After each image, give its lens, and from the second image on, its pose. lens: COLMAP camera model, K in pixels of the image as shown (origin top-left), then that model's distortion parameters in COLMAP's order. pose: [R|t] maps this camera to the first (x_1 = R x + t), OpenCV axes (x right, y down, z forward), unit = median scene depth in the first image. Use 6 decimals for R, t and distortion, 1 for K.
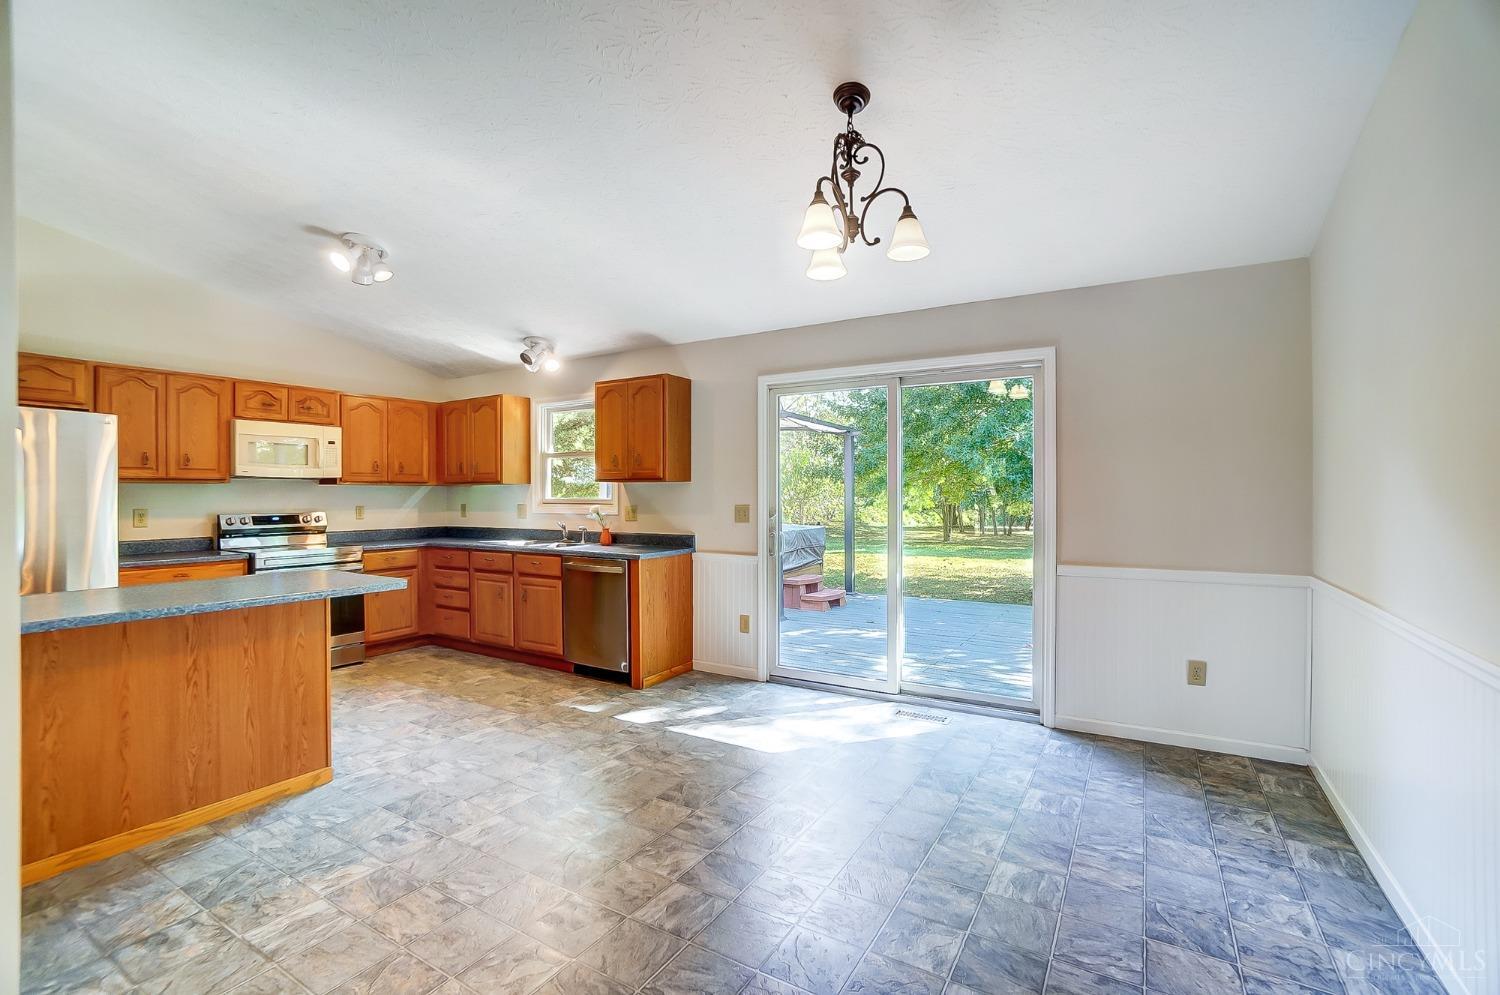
lens RADIAL K [[683.7, 0, 749.3], [0, 683.7, 497.6], [0, 0, 1]] dist [-0.014220, -0.000071]
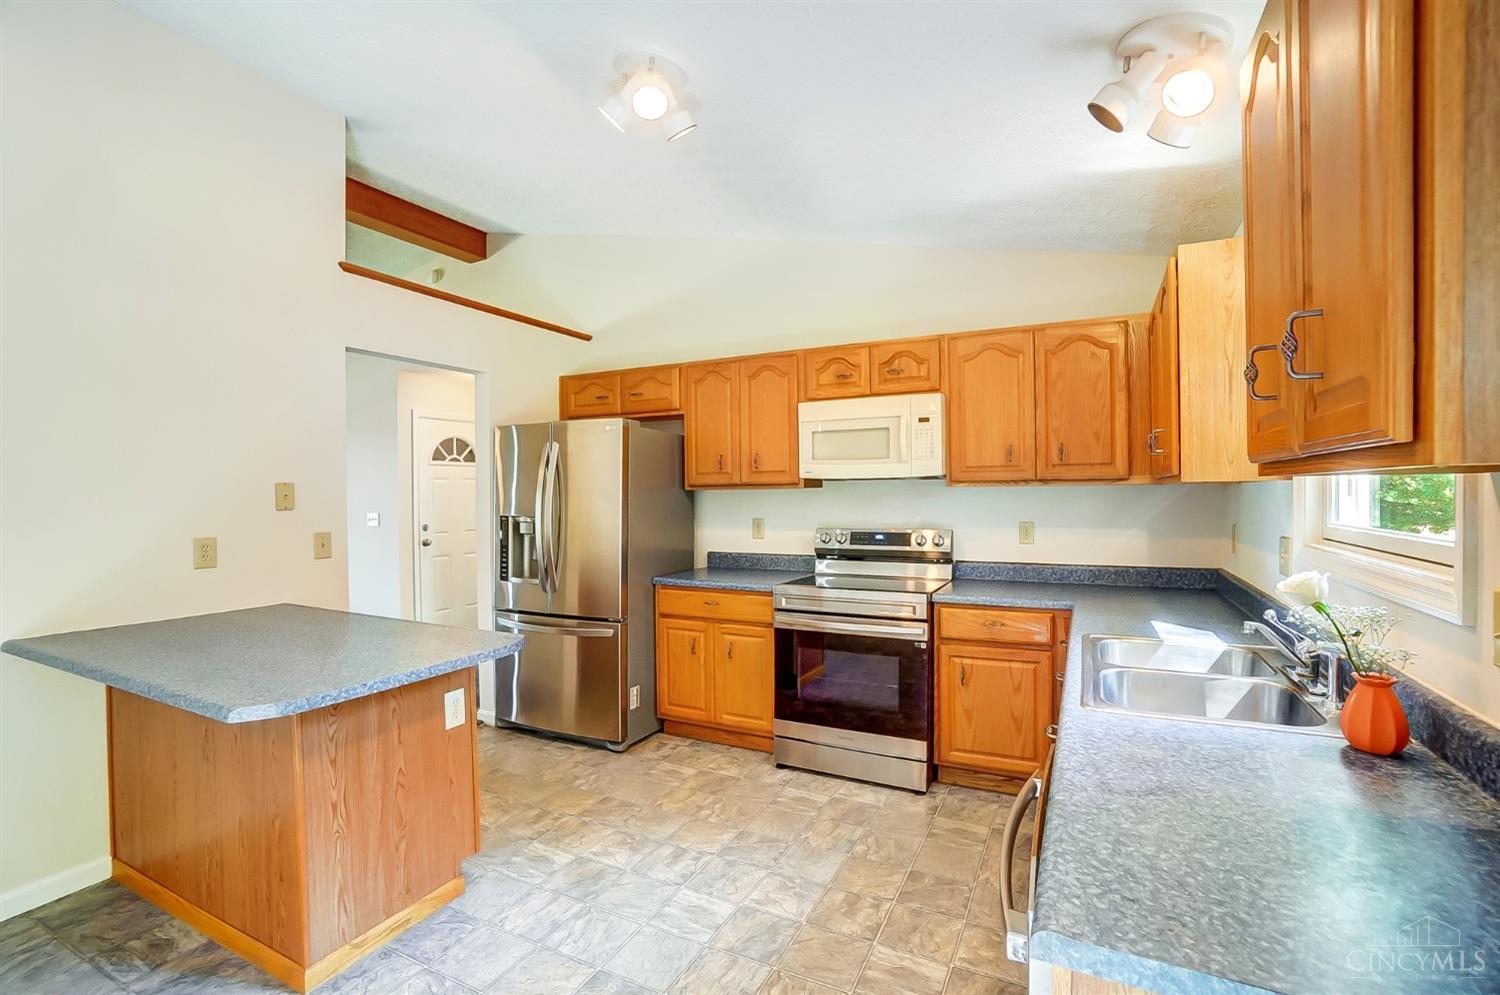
lens RADIAL K [[683.7, 0, 749.1], [0, 683.7, 502.2], [0, 0, 1]] dist [-0.014220, -0.000071]
pose [[0.063123, 0.015125, -0.997891, -0.001784], [0.002658, 0.999879, 0.015323, -0.015934], [0.998002, -0.003620, 0.063075, 0.821477]]
